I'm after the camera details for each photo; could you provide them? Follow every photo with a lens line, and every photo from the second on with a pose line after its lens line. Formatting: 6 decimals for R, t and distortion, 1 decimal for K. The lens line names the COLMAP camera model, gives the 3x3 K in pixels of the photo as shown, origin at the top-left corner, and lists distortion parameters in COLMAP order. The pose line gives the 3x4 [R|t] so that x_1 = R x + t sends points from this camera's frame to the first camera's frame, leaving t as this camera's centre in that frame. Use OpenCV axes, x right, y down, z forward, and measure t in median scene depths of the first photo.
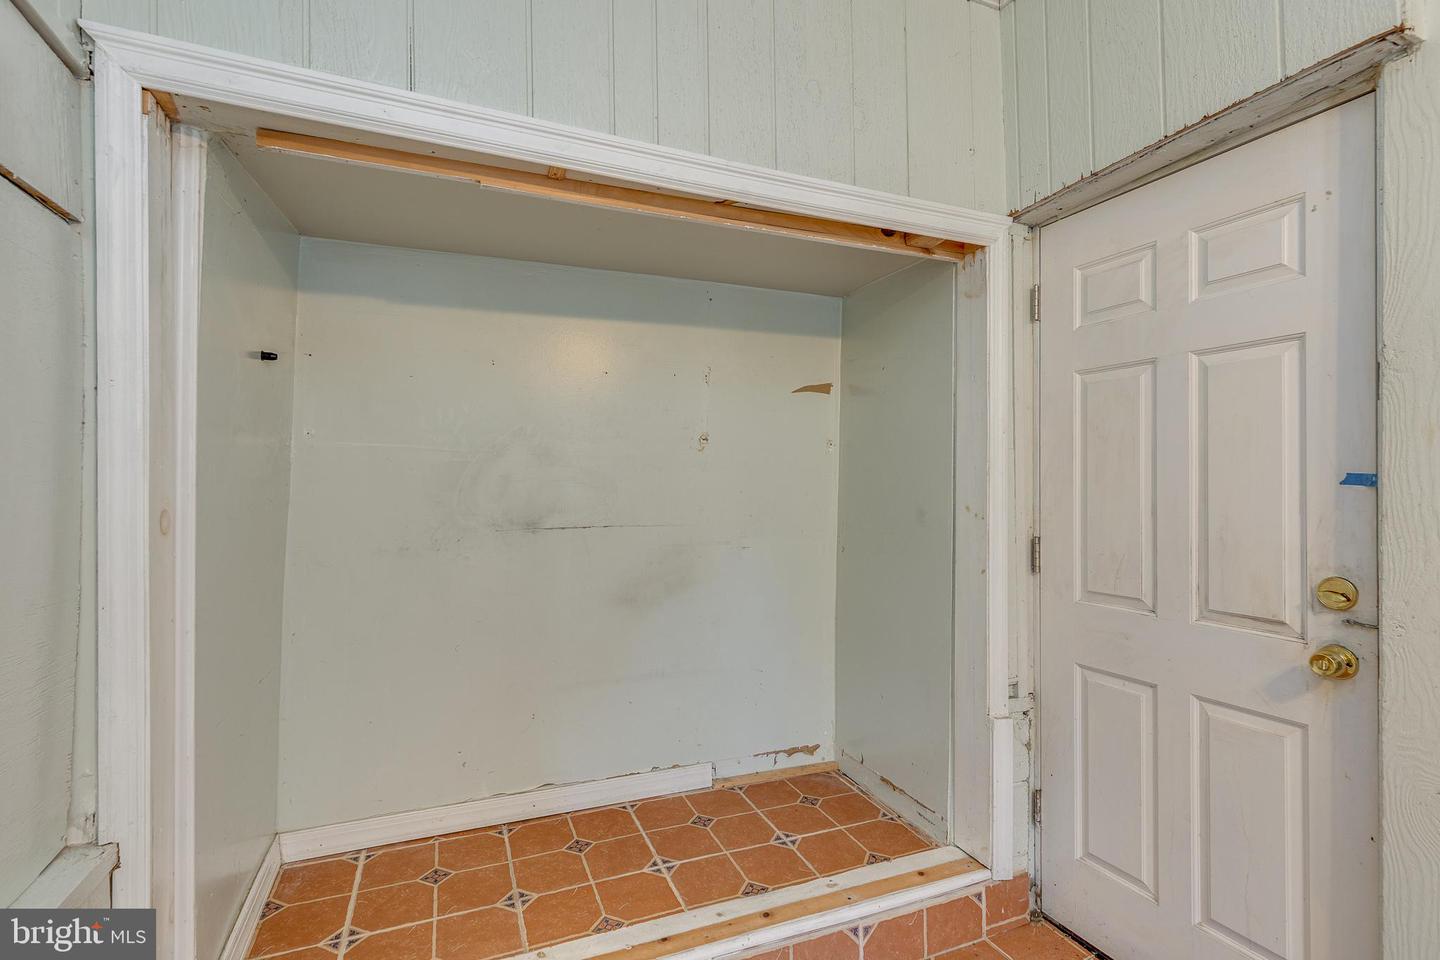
lens RADIAL K [[662.8, 0, 716.8], [0, 662.8, 480.7], [0, 0, 1]] dist [0.007156, -0.000289]
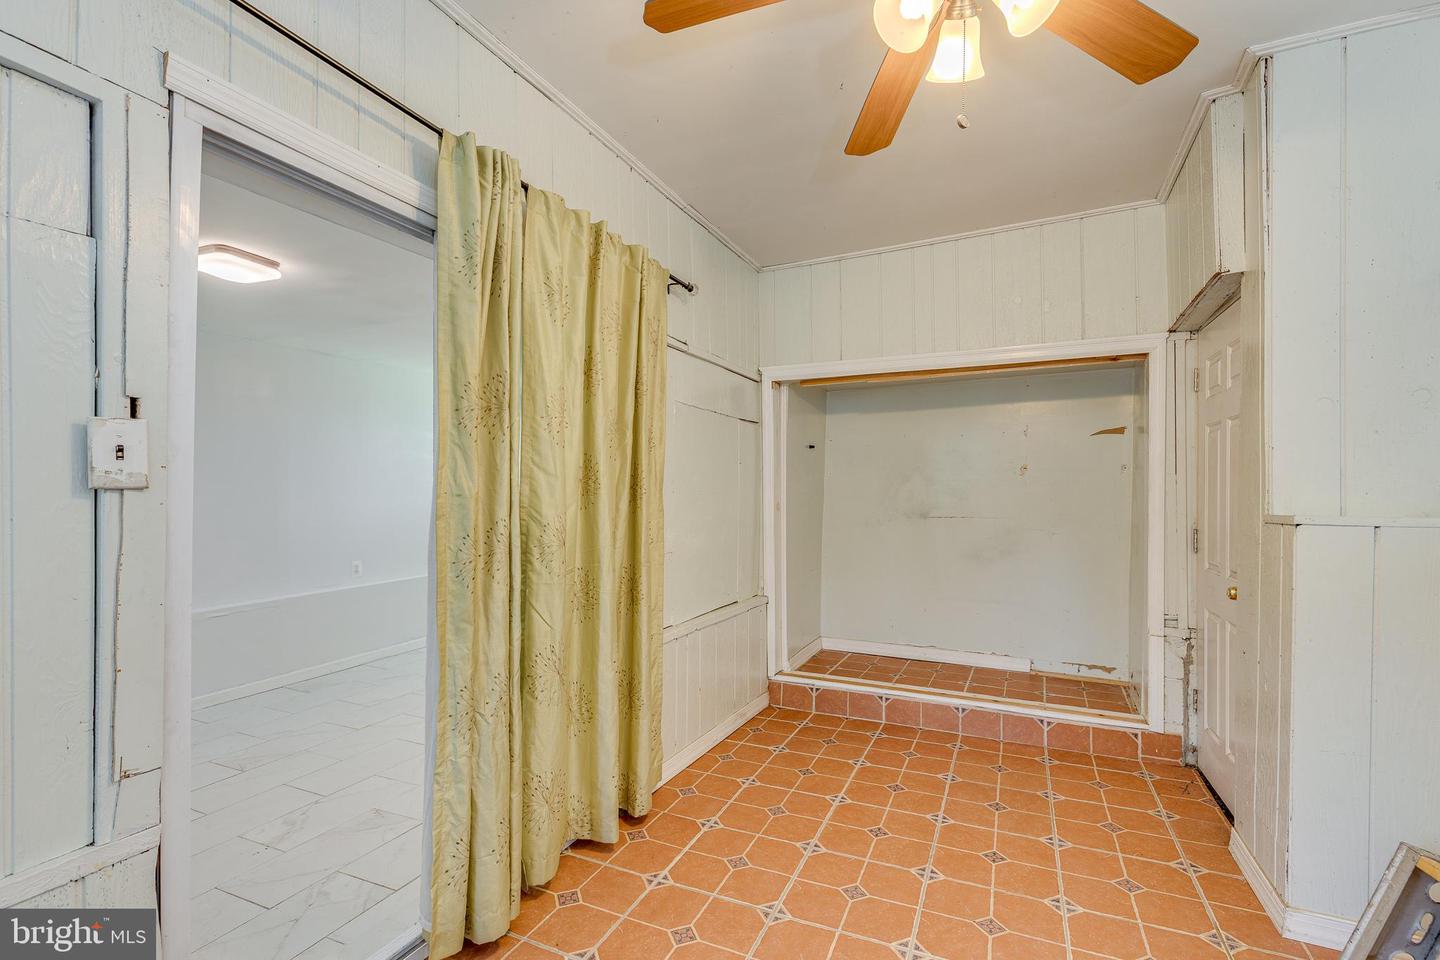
lens RADIAL K [[662.8, 0, 716.8], [0, 662.8, 480.7], [0, 0, 1]] dist [0.007156, -0.000289]
pose [[0.660728, -0.013051, -0.750512, 0.954911], [0.006018, 0.999909, -0.012090, -0.019270], [0.750601, 0.003472, 0.660747, -0.930148]]
